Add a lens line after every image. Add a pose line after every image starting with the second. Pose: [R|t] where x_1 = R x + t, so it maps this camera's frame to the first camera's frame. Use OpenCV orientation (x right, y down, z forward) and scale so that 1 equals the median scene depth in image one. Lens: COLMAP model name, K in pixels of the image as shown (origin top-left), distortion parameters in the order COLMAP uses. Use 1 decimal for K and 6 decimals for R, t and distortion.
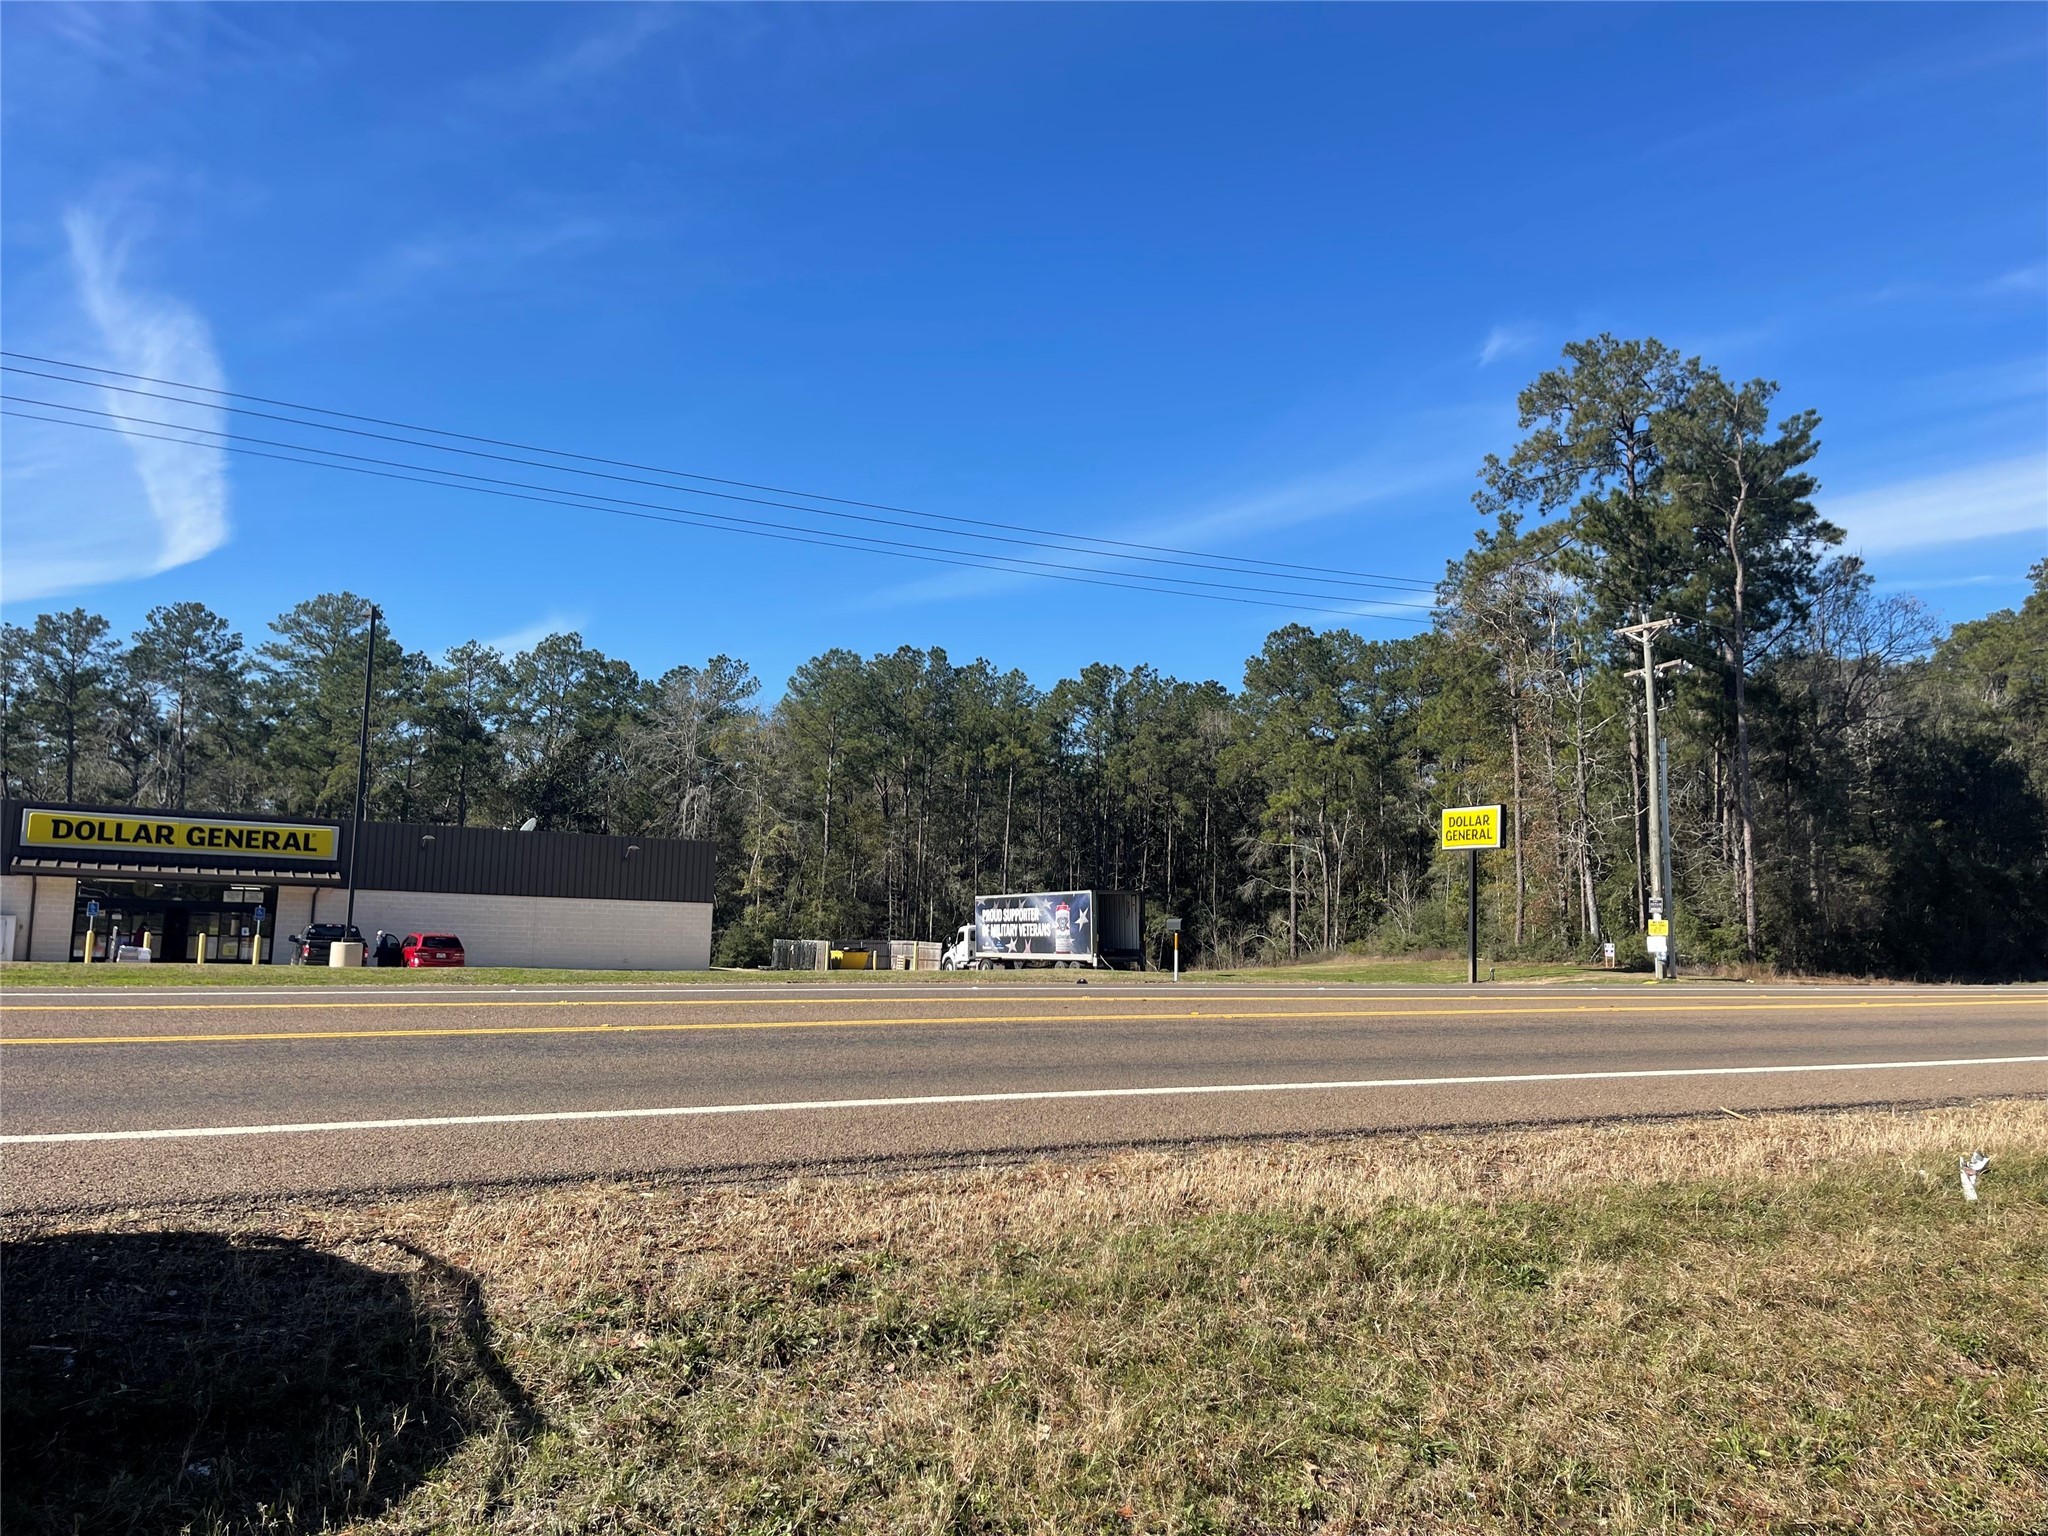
lens RADIAL K [[1563.2, 0, 1014.0], [0, 1563.2, 773.6], [0, 0, 1]] dist [0.078905, -0.095740]
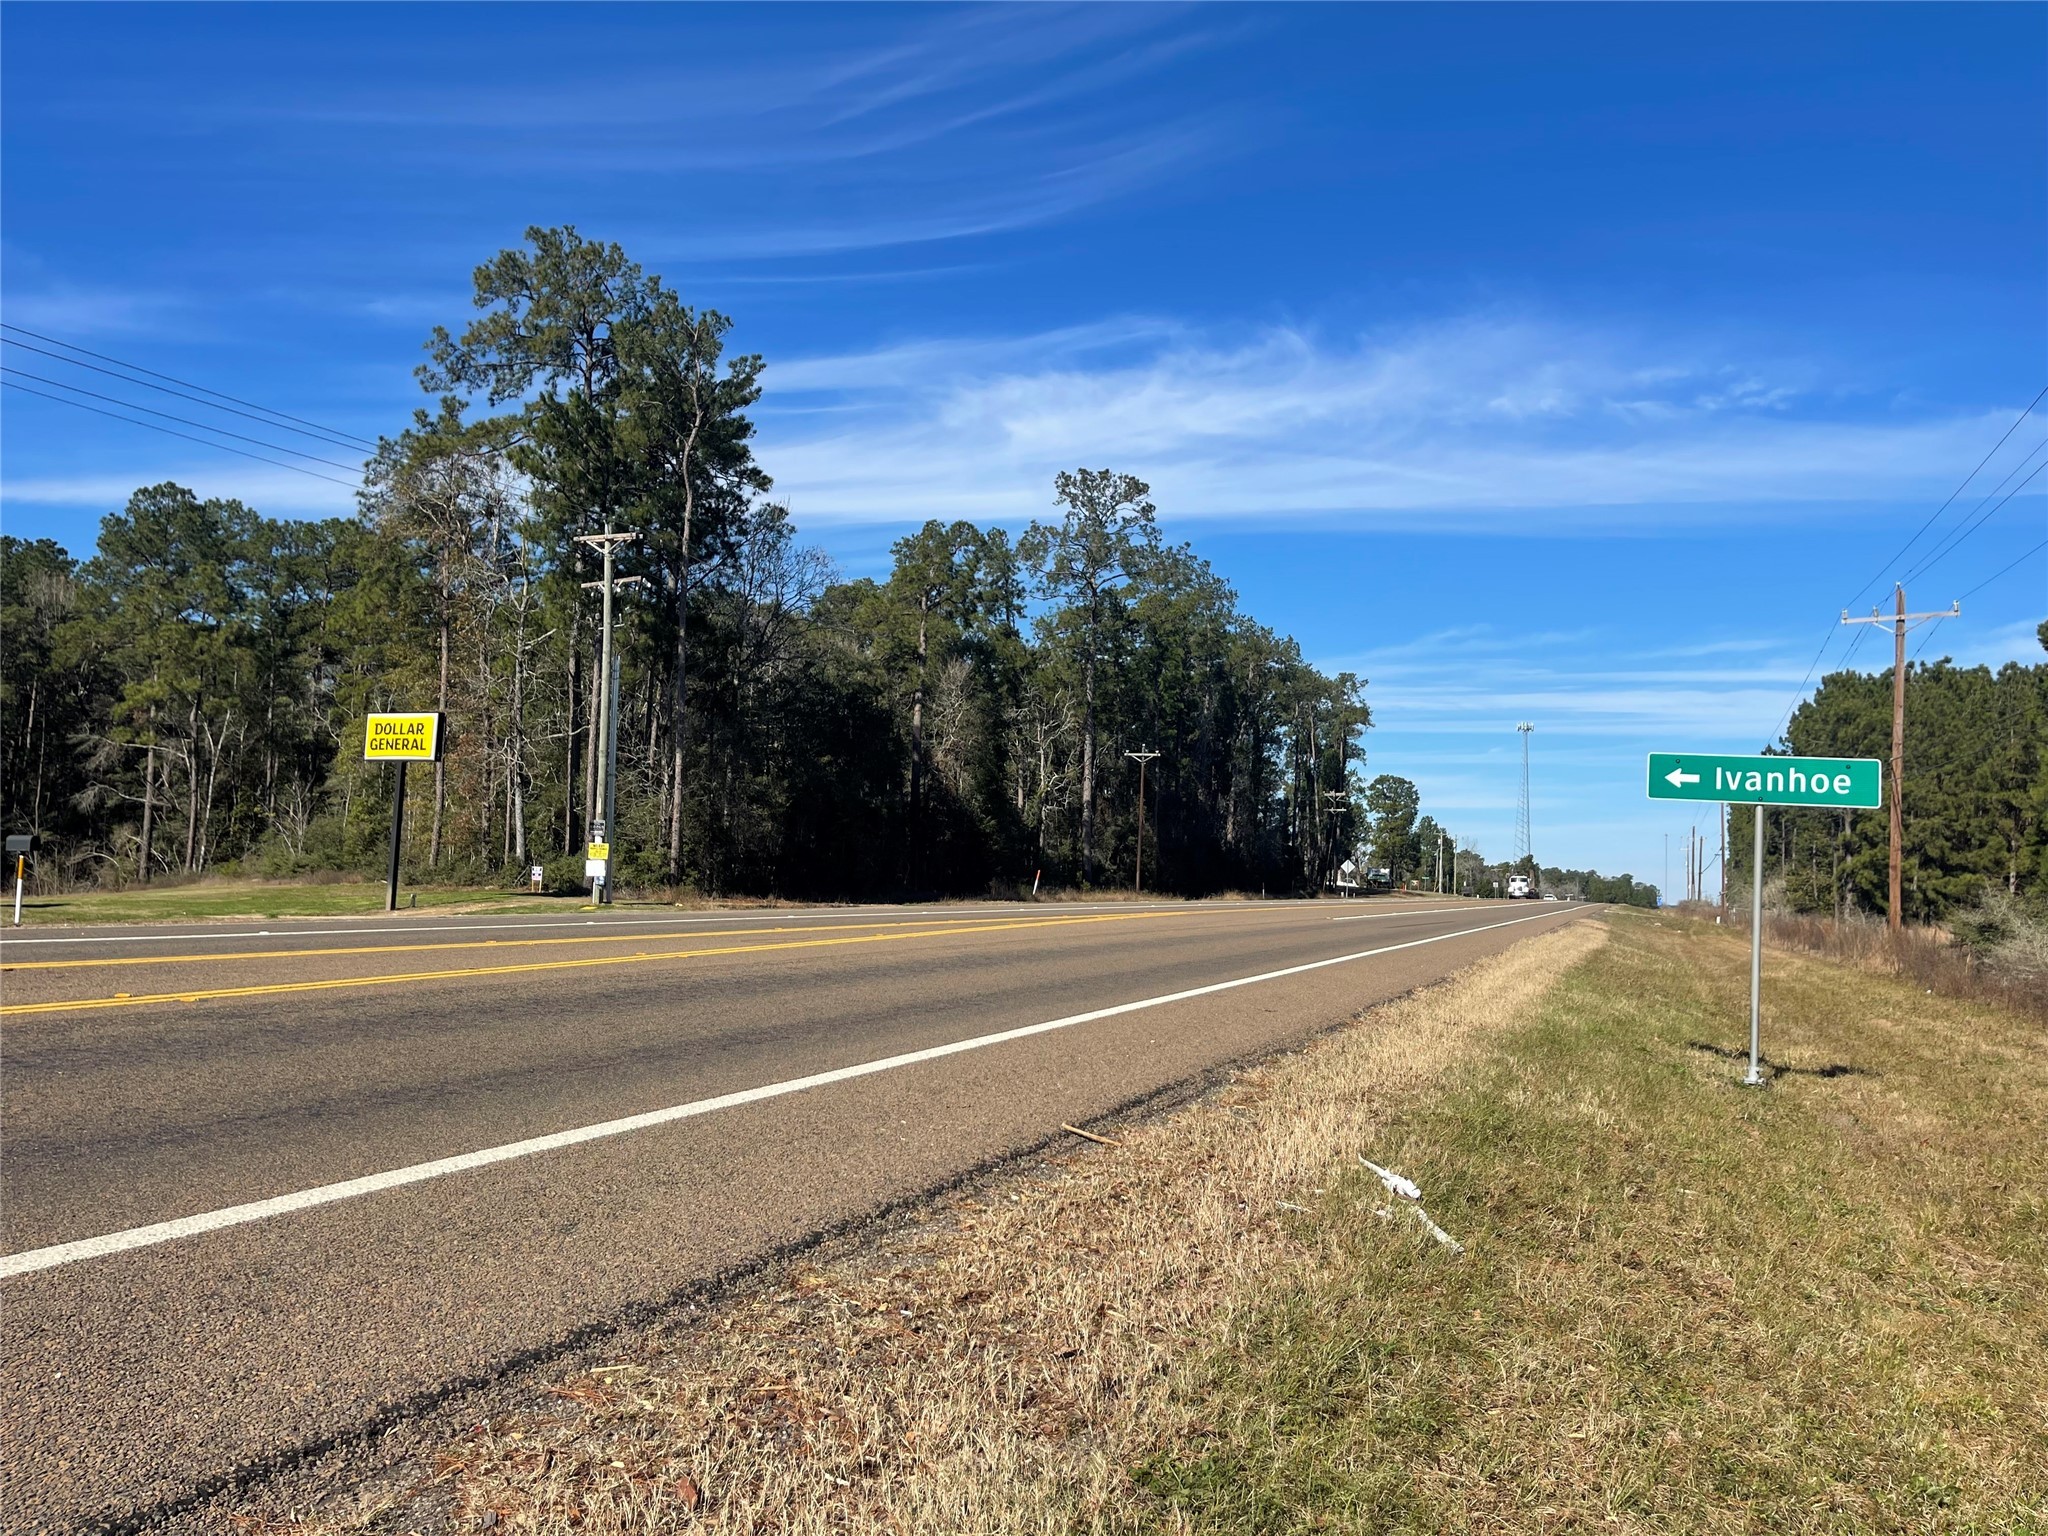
lens RADIAL K [[1563.2, 0, 1038.8], [0, 1563.2, 762.7], [0, 0, 1]] dist [0.078905, -0.095740]
pose [[0.766191, 0.050559, 0.640620, -0.003205], [-0.078605, 0.996788, 0.015343, 0.006250], [-0.637787, -0.062112, 0.767704, 0.076026]]
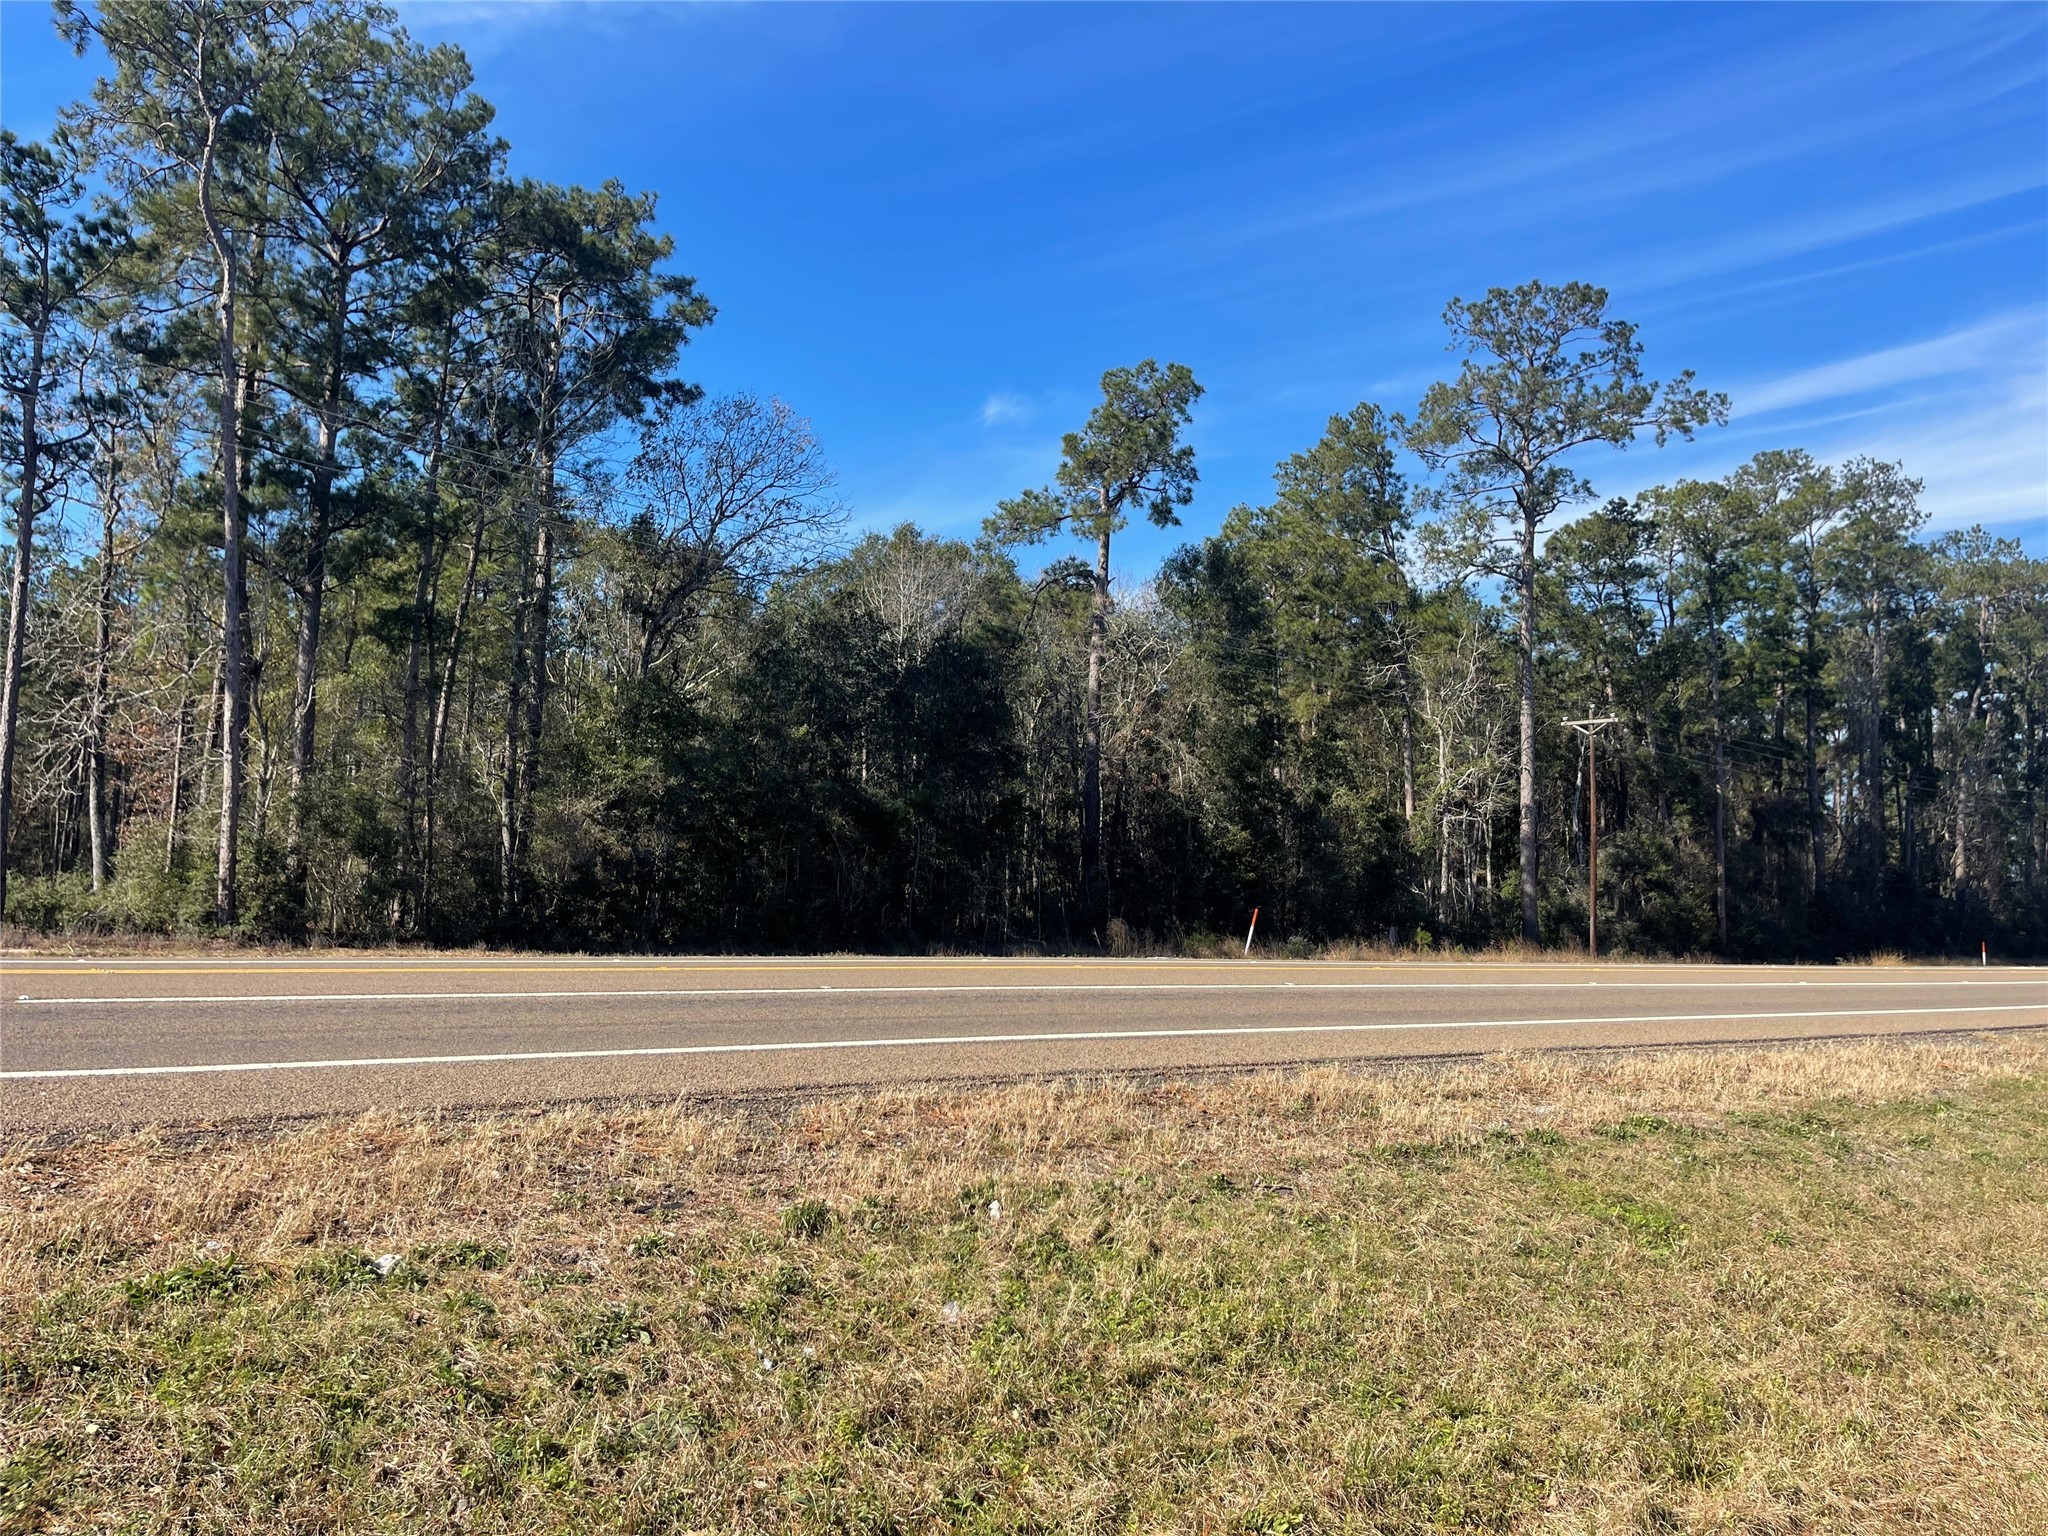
lens RADIAL K [[1563.2, 0, 960.3], [0, 1563.2, 762.6], [0, 0, 1]] dist [0.078905, -0.095740]
pose [[0.989530, 0.018940, 0.143082, 0.610452], [-0.019137, 0.999817, 0.000000, 0.048839], [-0.143056, -0.002738, 0.989711, 0.345934]]
